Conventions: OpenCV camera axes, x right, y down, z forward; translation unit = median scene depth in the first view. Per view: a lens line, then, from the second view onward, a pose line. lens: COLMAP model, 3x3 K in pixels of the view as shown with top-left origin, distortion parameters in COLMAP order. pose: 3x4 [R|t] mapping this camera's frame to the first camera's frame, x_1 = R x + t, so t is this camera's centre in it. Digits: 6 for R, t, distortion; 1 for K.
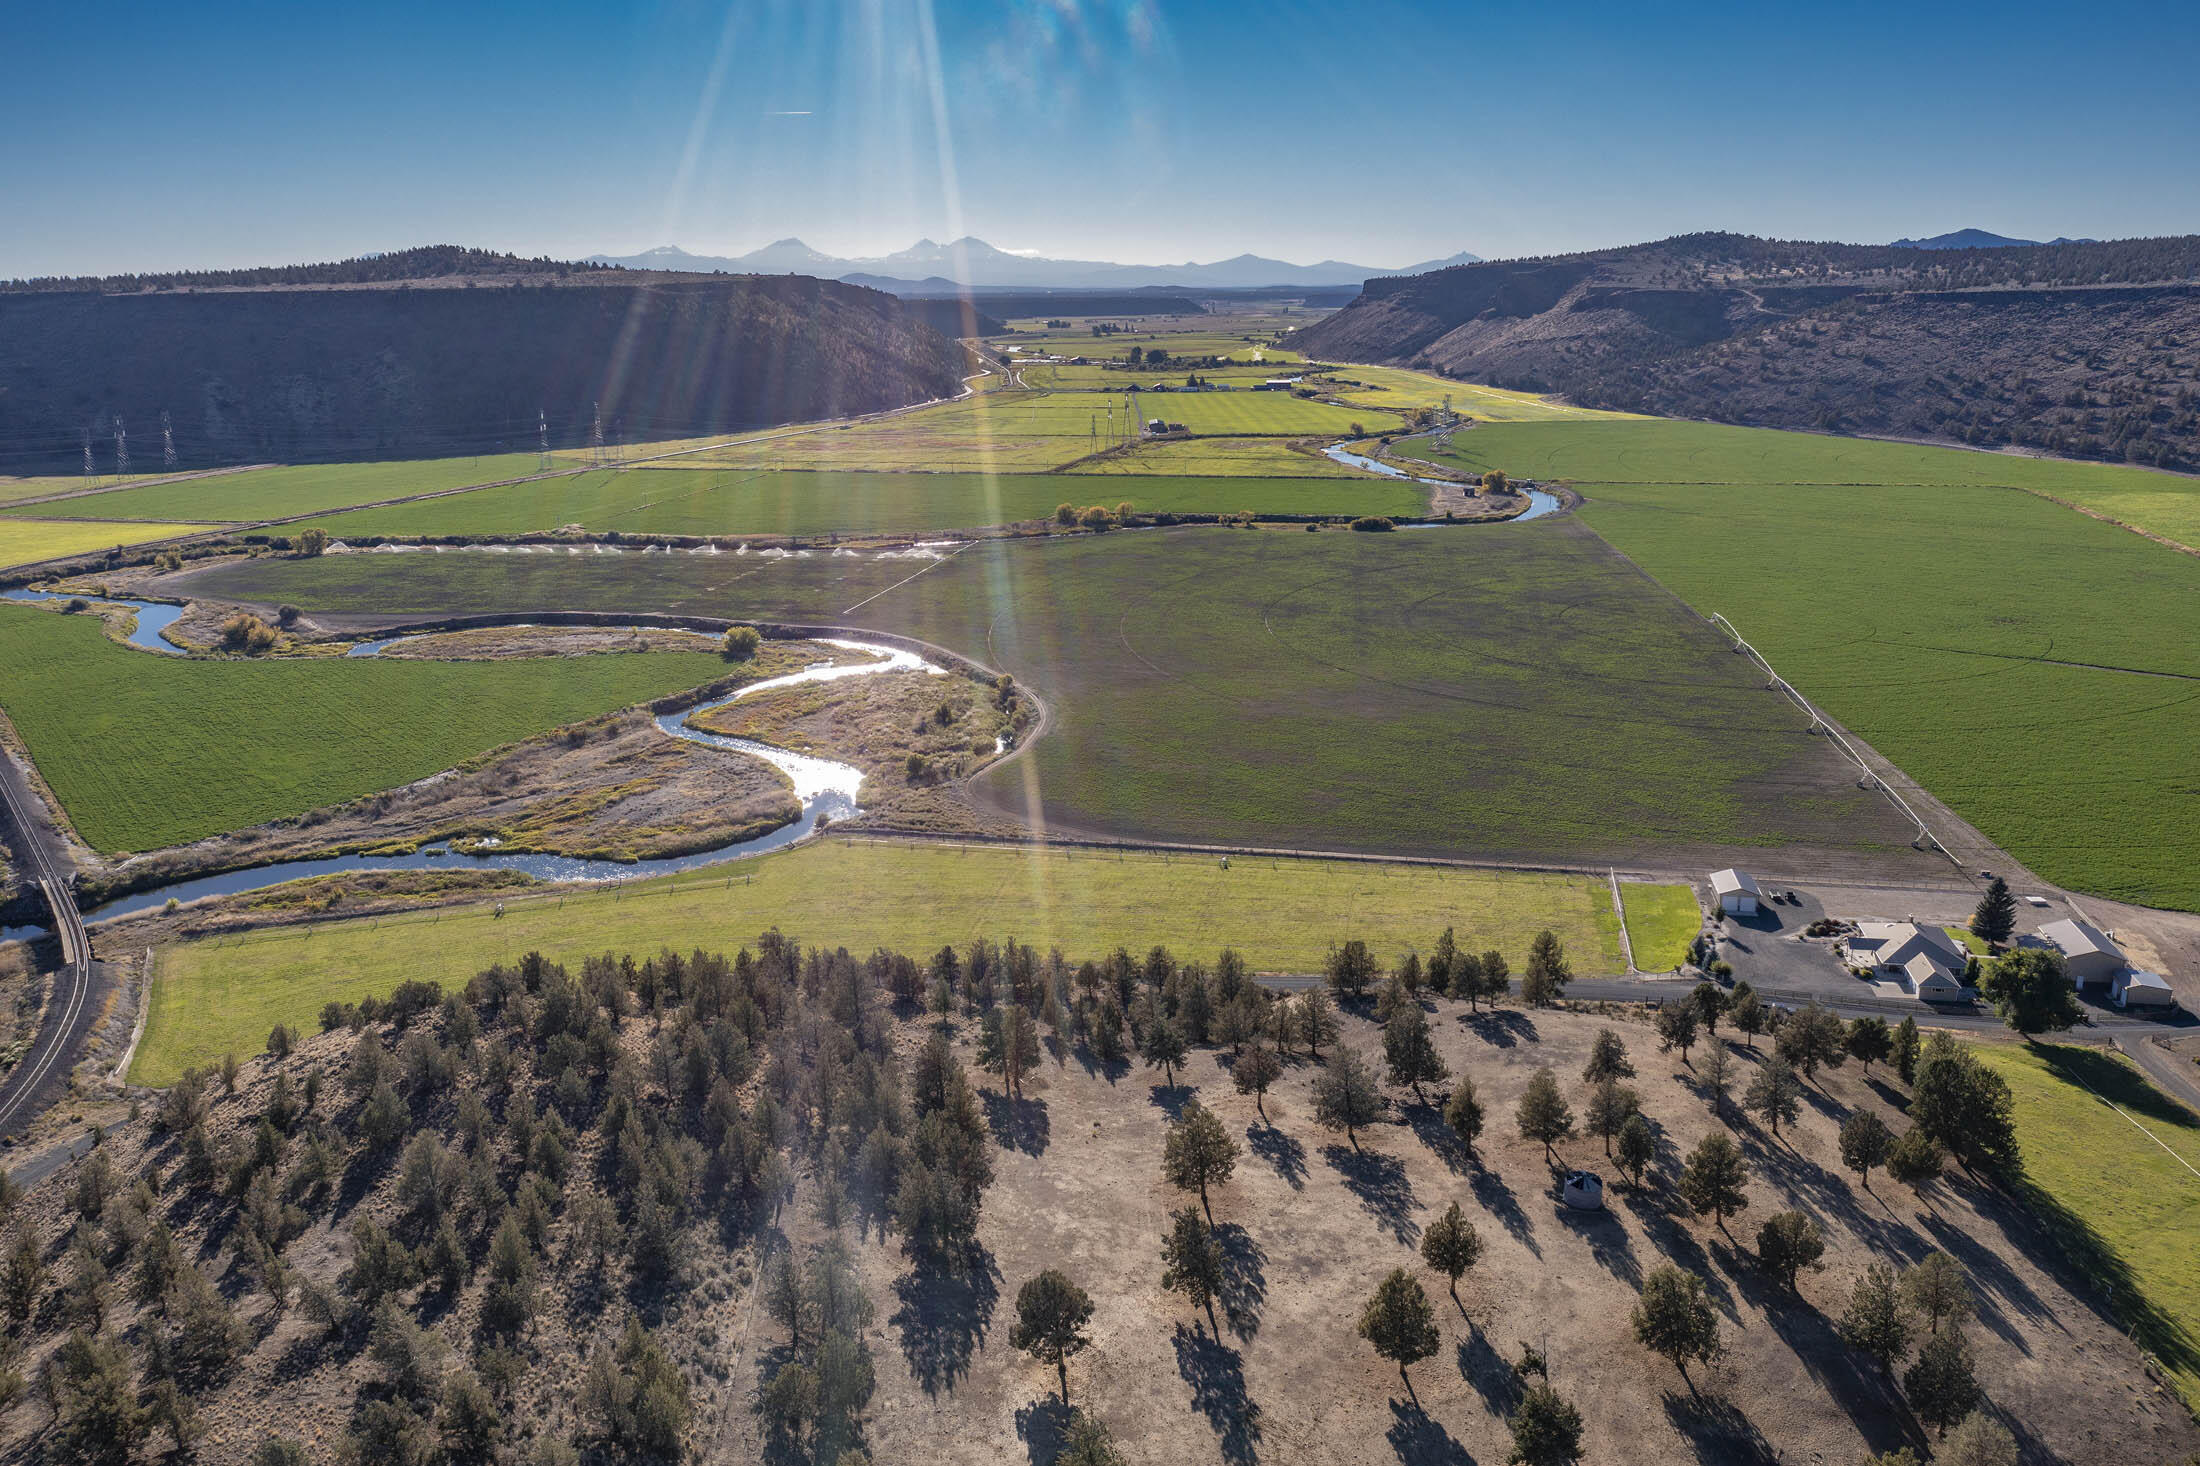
lens RADIAL K [[1727.2, 0, 1099.9], [0, 1727.2, 722.3], [0, 0, 1]] dist [-0.011600, 0.000889]
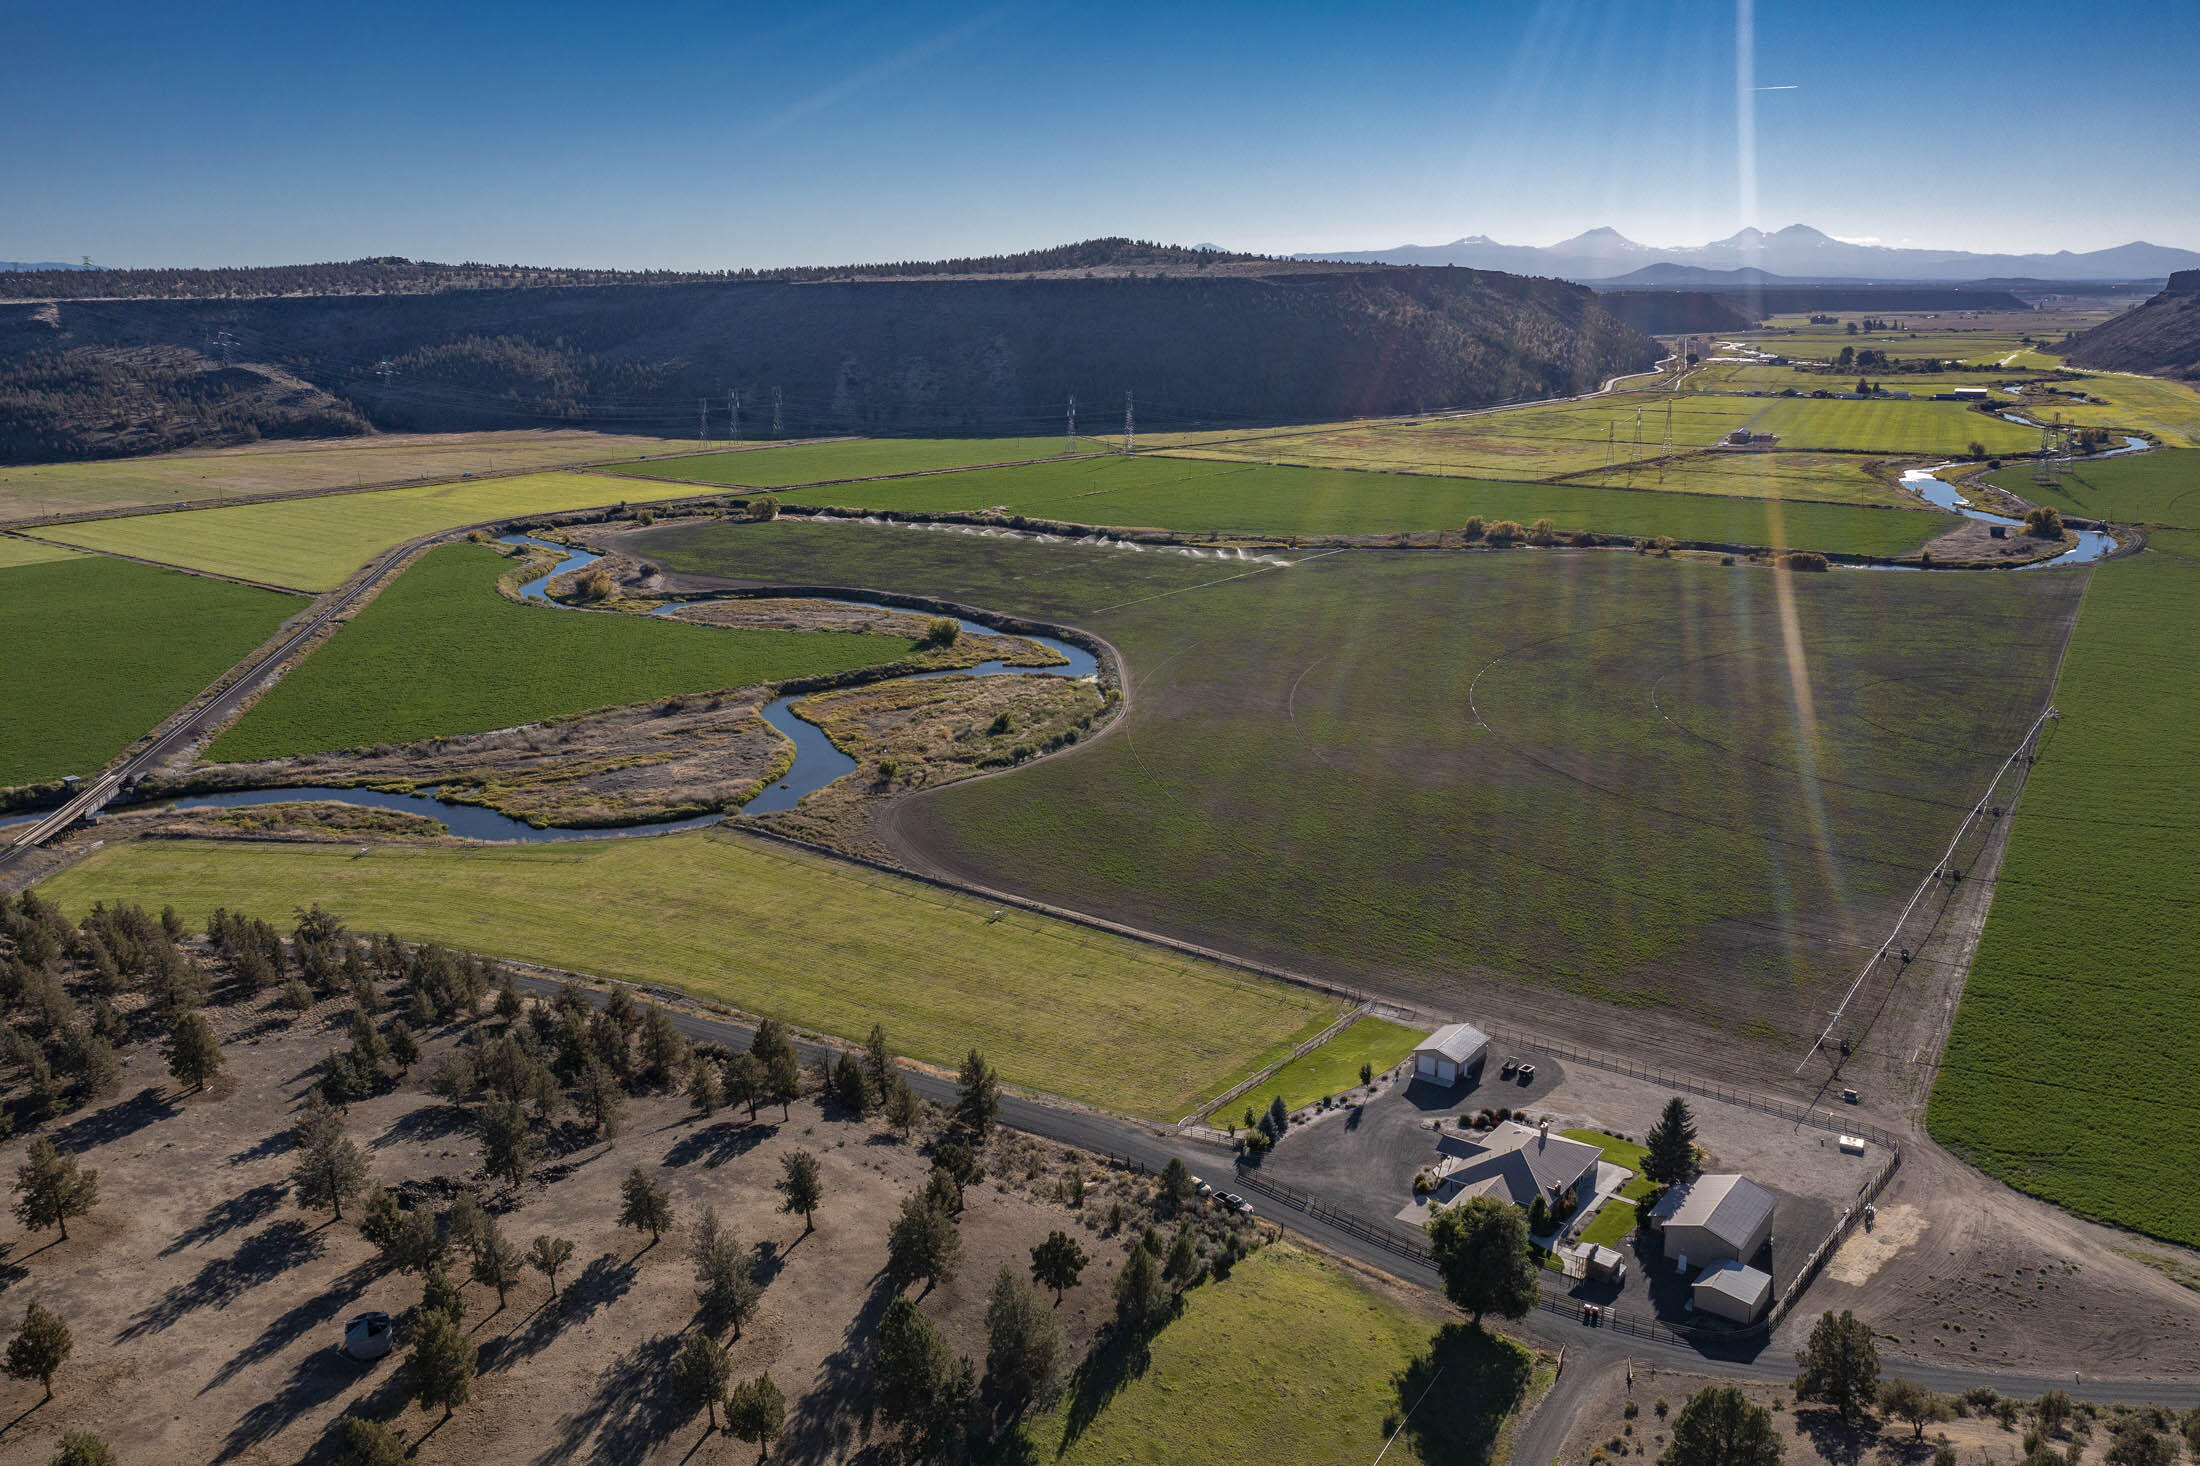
lens RADIAL K [[1727.2, 0, 1099.9], [0, 1727.2, 722.3], [0, 0, 1]] dist [-0.011600, 0.000889]
pose [[0.900804, 0.110845, -0.419840, 0.136863], [-0.108397, 0.993662, 0.029767, -0.015077], [0.420478, 0.018696, 0.907110, 0.051725]]
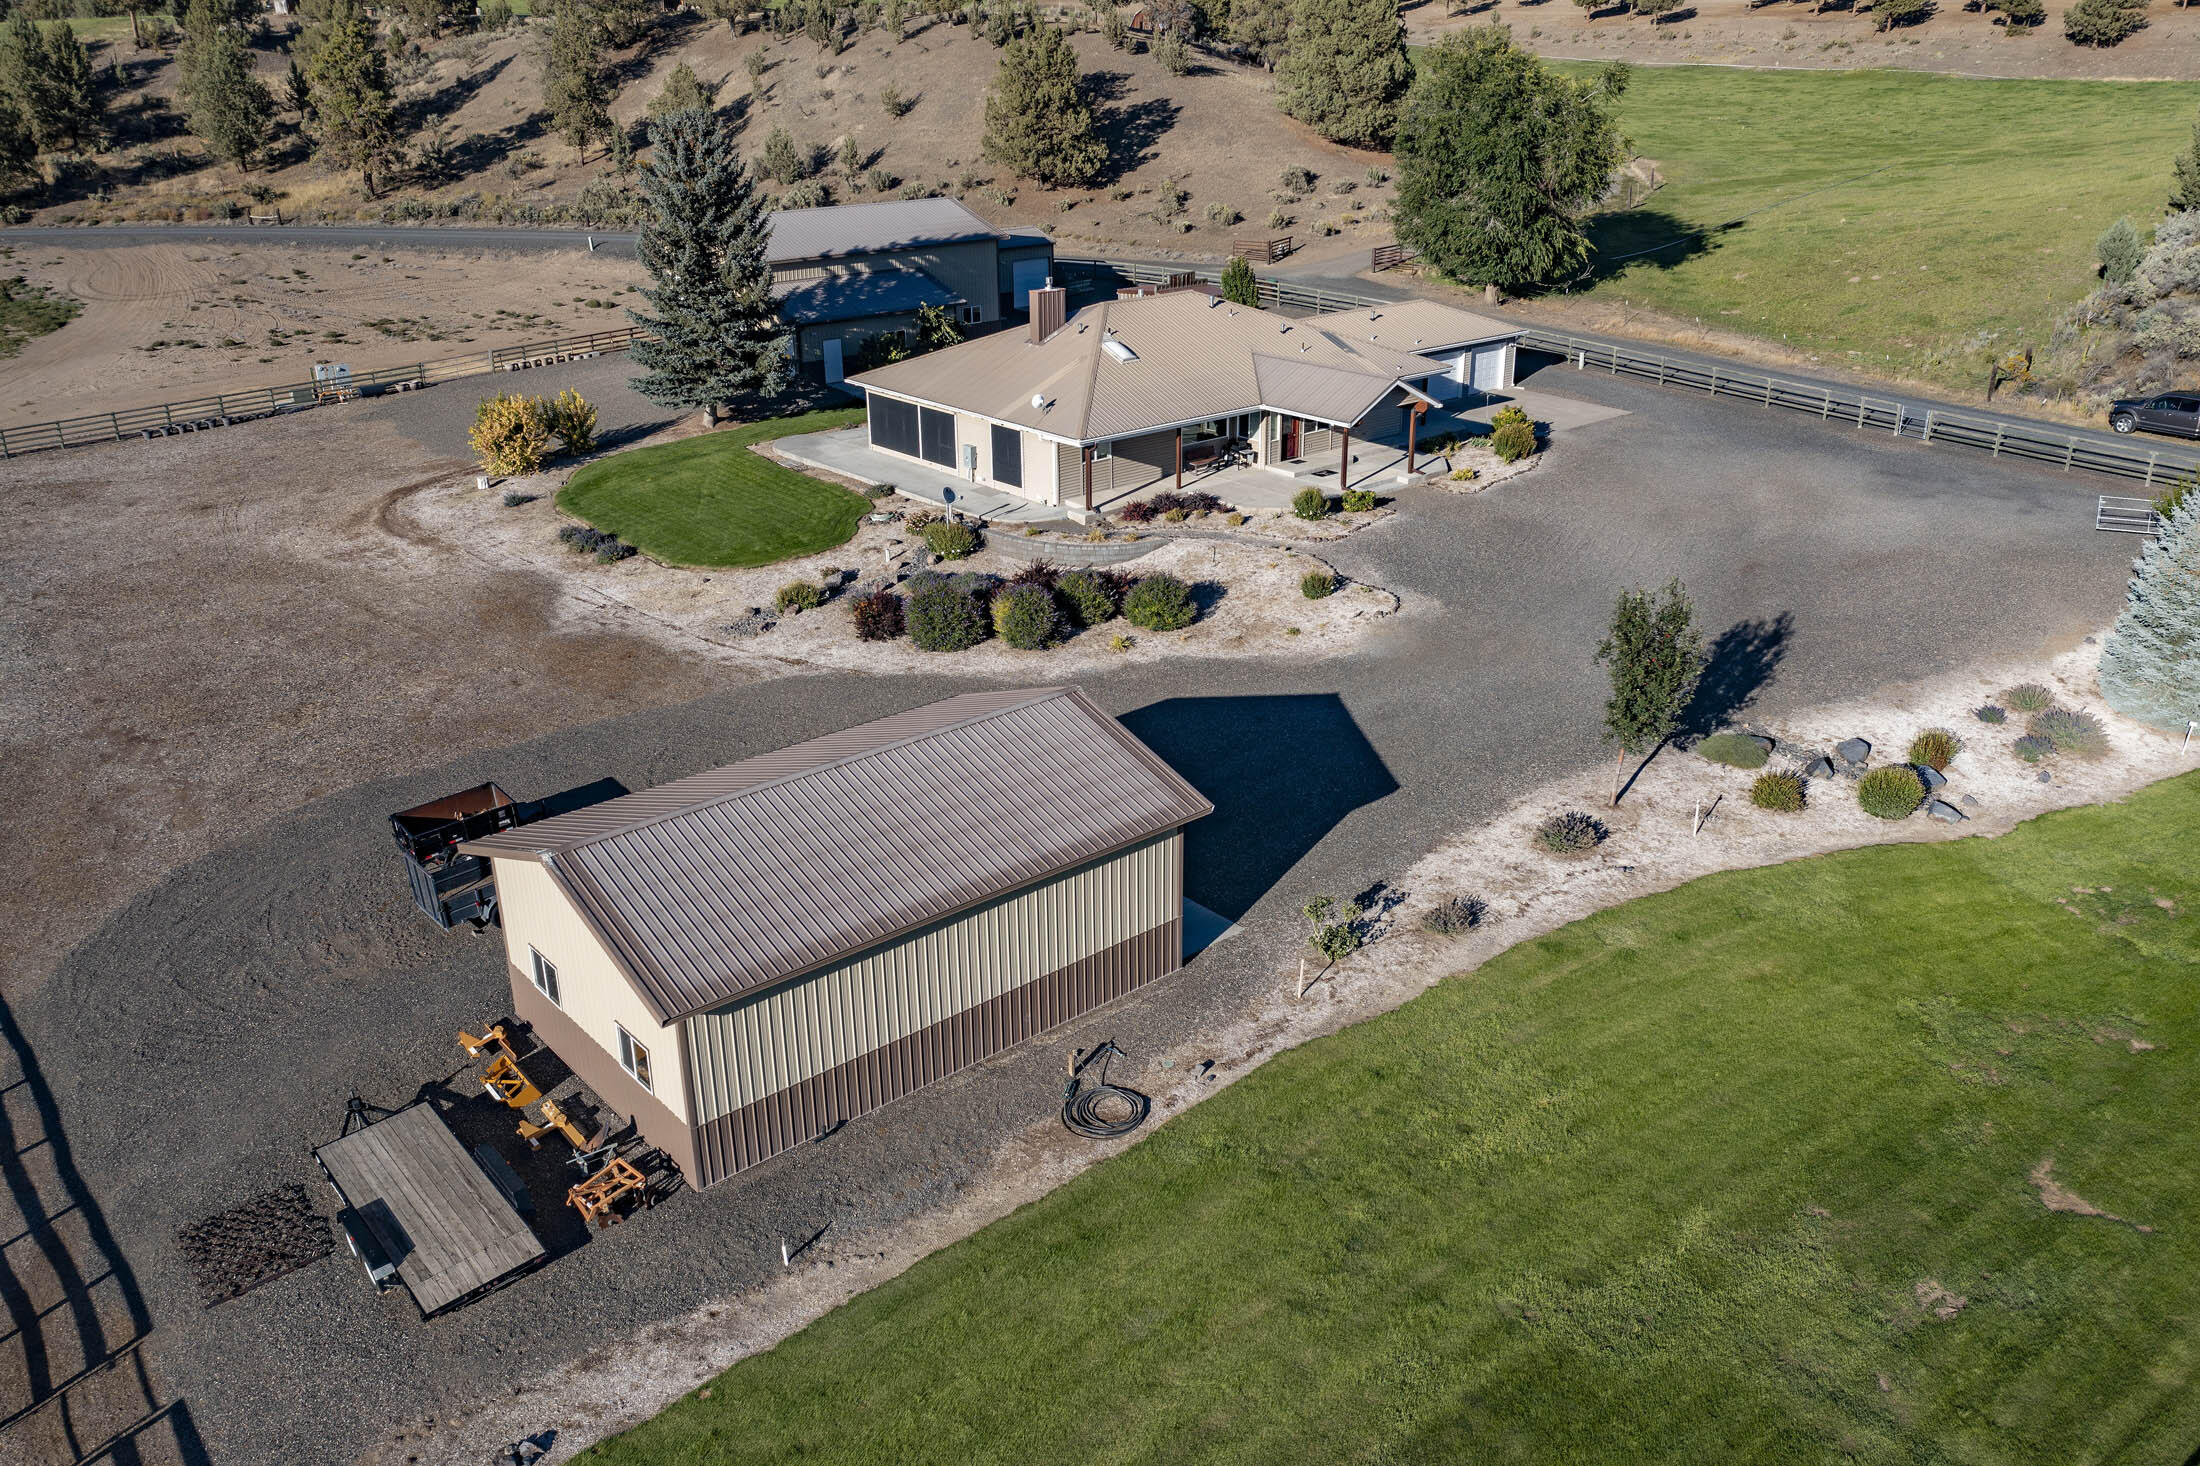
lens RADIAL K [[1727.2, 0, 1099.9], [0, 1727.2, 722.3], [0, 0, 1]] dist [-0.011600, 0.000889]
pose [[-0.778611, -0.222136, 0.586874, 0.076544], [0.171501, 0.824309, 0.539539, 0.010273], [-0.603616, 0.520740, -0.603720, 0.265191]]
